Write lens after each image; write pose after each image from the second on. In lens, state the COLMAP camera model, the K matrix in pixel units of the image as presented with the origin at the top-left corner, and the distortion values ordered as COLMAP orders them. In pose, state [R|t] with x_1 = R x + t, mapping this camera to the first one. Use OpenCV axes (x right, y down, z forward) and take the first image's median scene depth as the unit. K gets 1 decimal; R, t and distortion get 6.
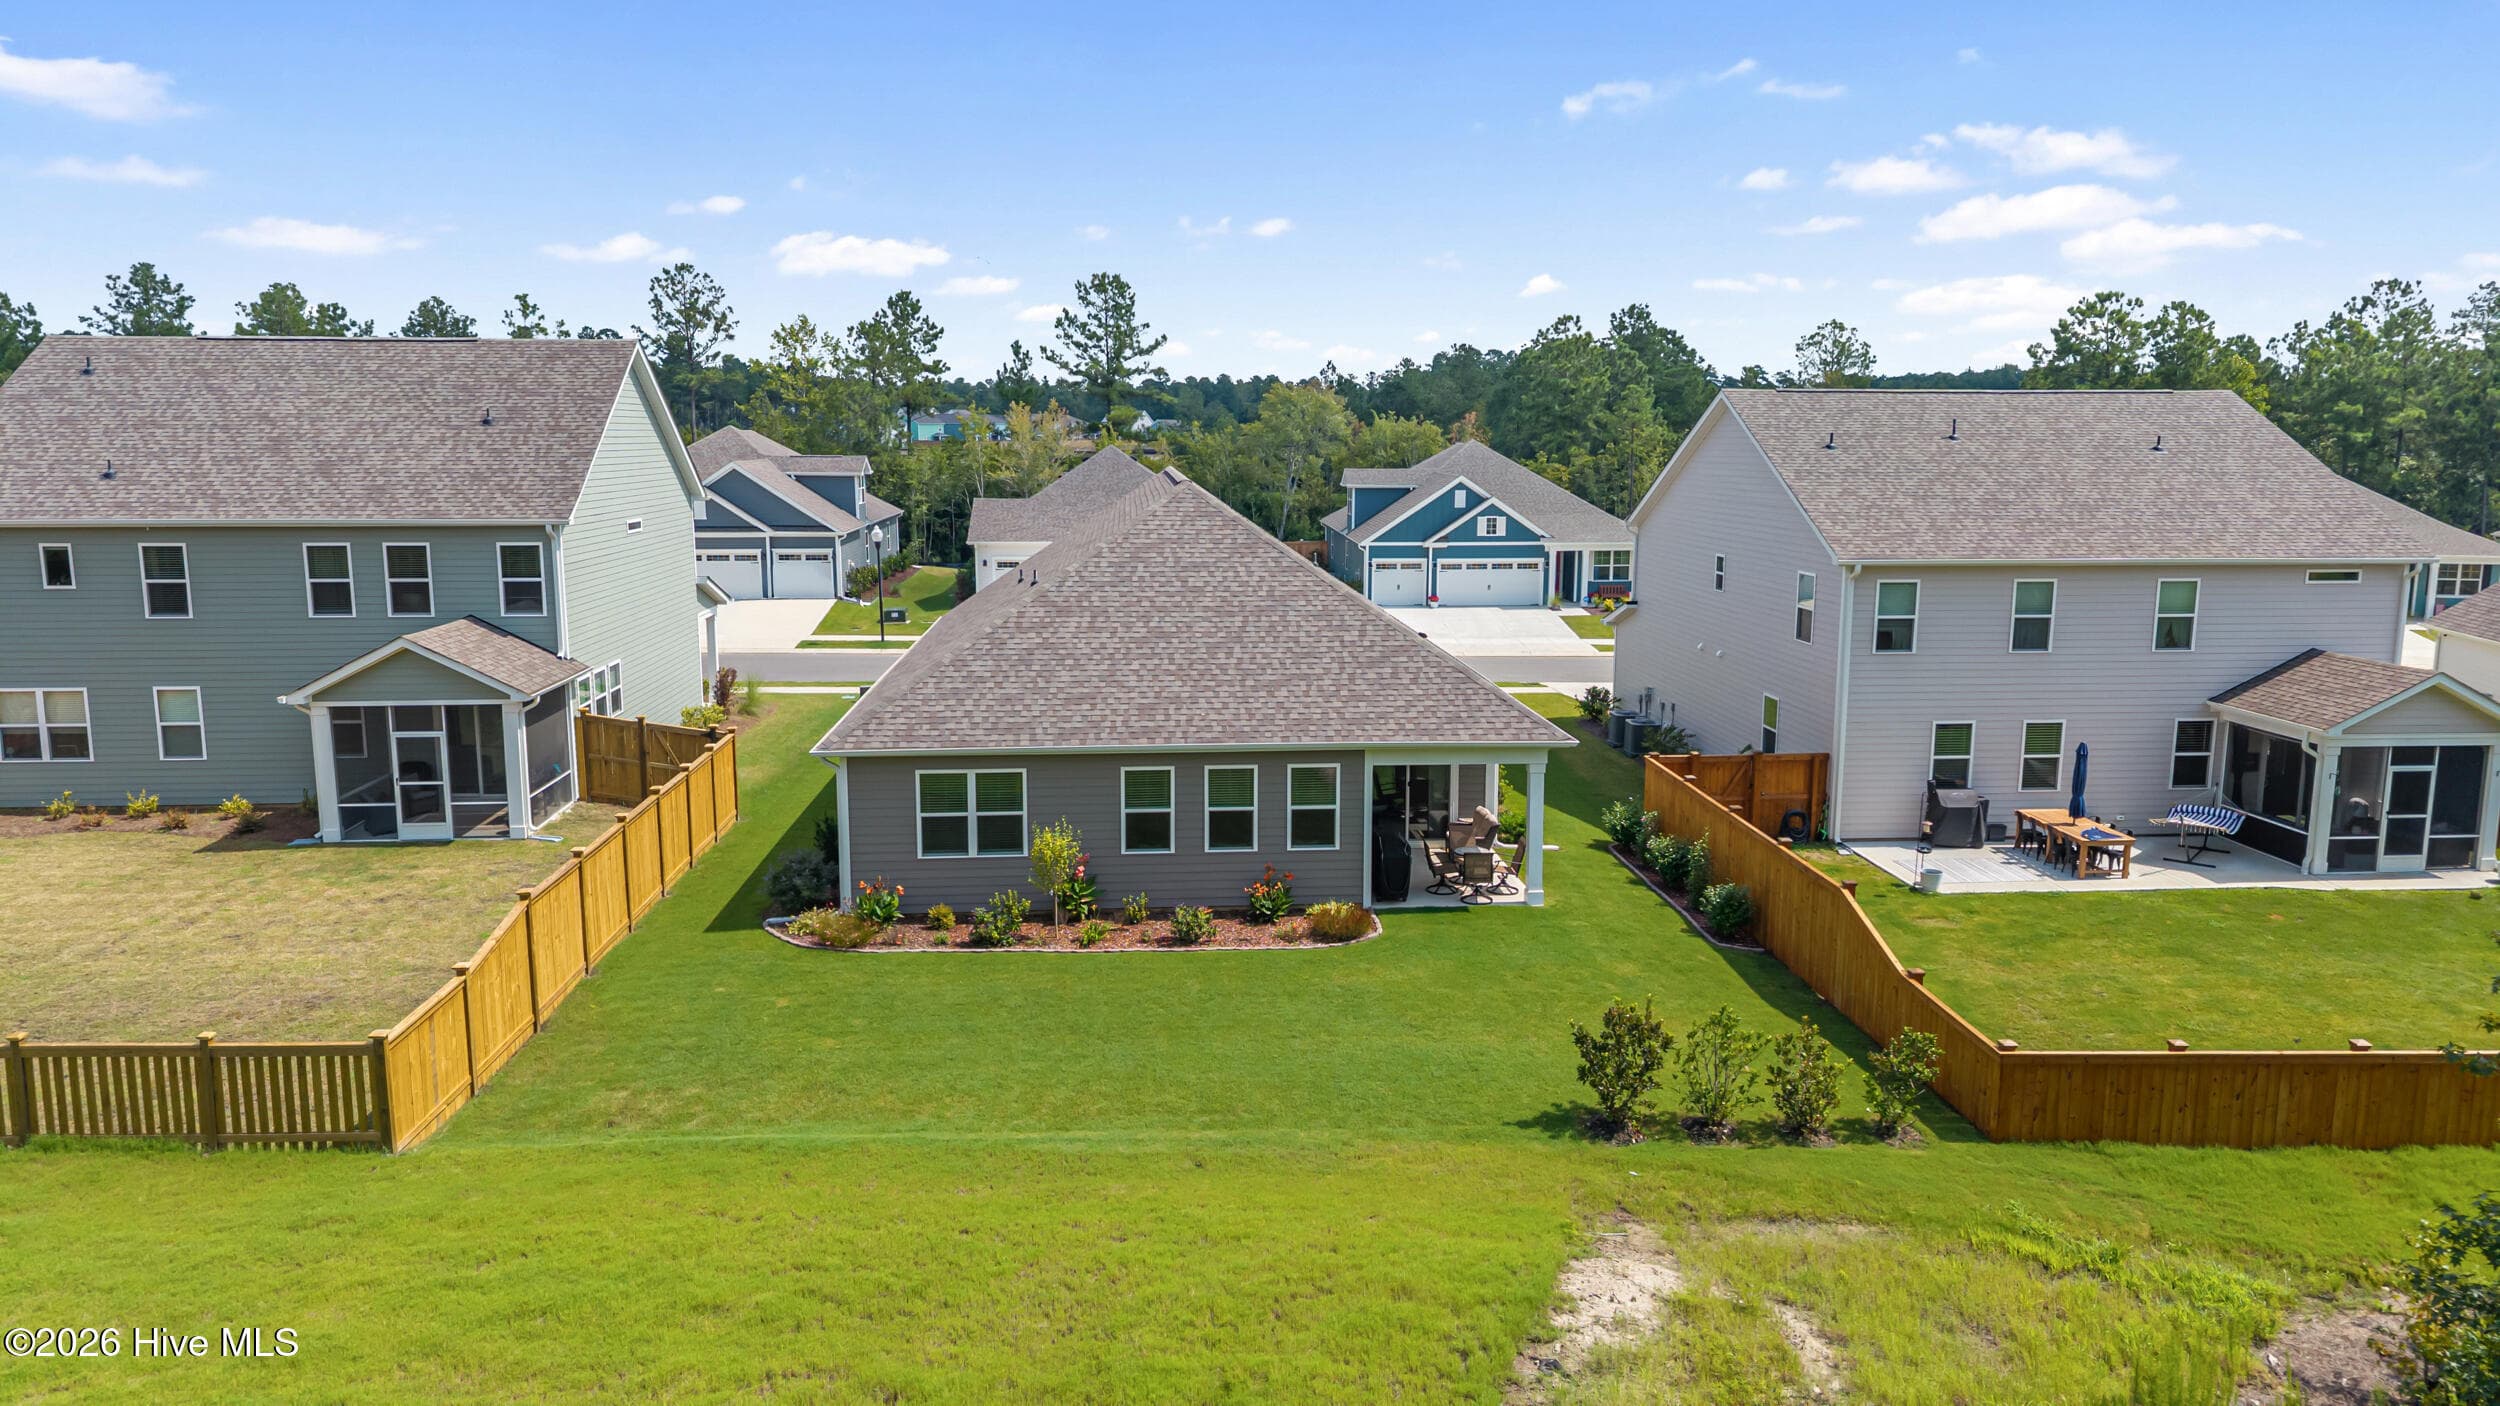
lens RADIAL K [[1651.2, 0, 1246.7], [0, 1651.2, 682.2], [0, 0, 1]] dist [0.054124, -0.066840]
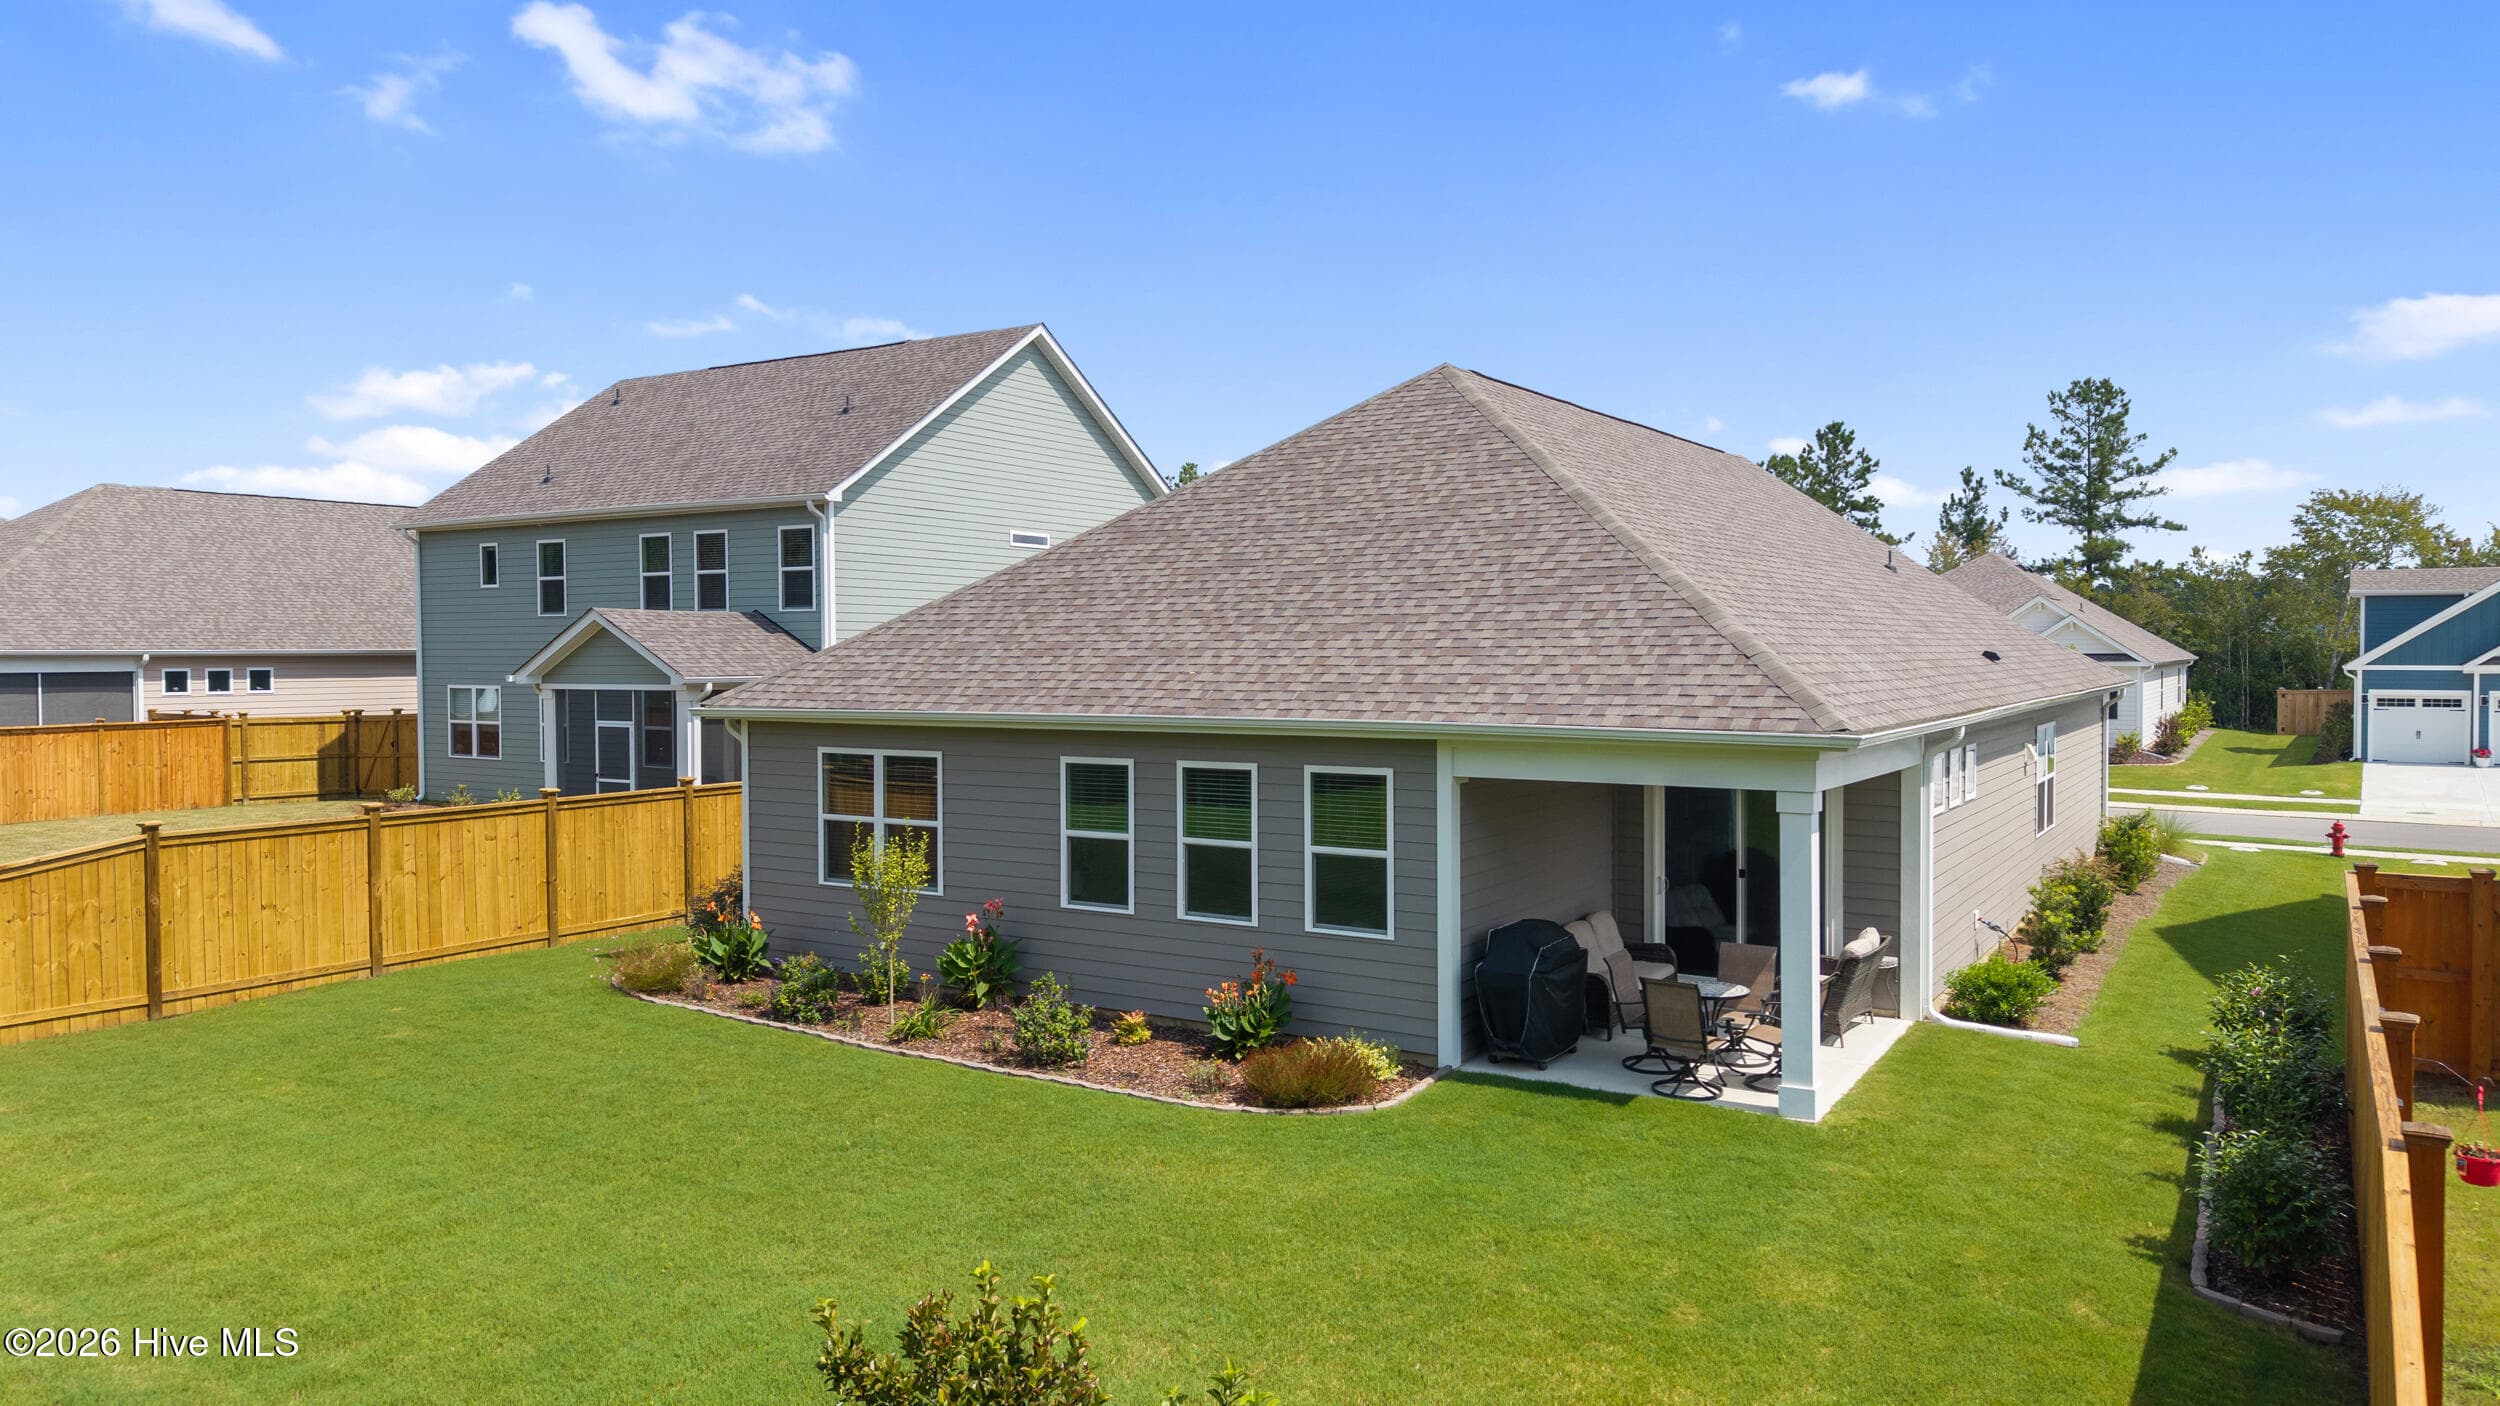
lens RADIAL K [[1651.2, 0, 1237.3], [0, 1651.2, 689.5], [0, 0, 1]] dist [0.054124, -0.066840]
pose [[0.801041, 0.010081, -0.598524, 0.292247], [-0.083493, 0.991966, -0.095037, 0.070028], [0.592758, 0.126101, 0.795447, 0.500644]]
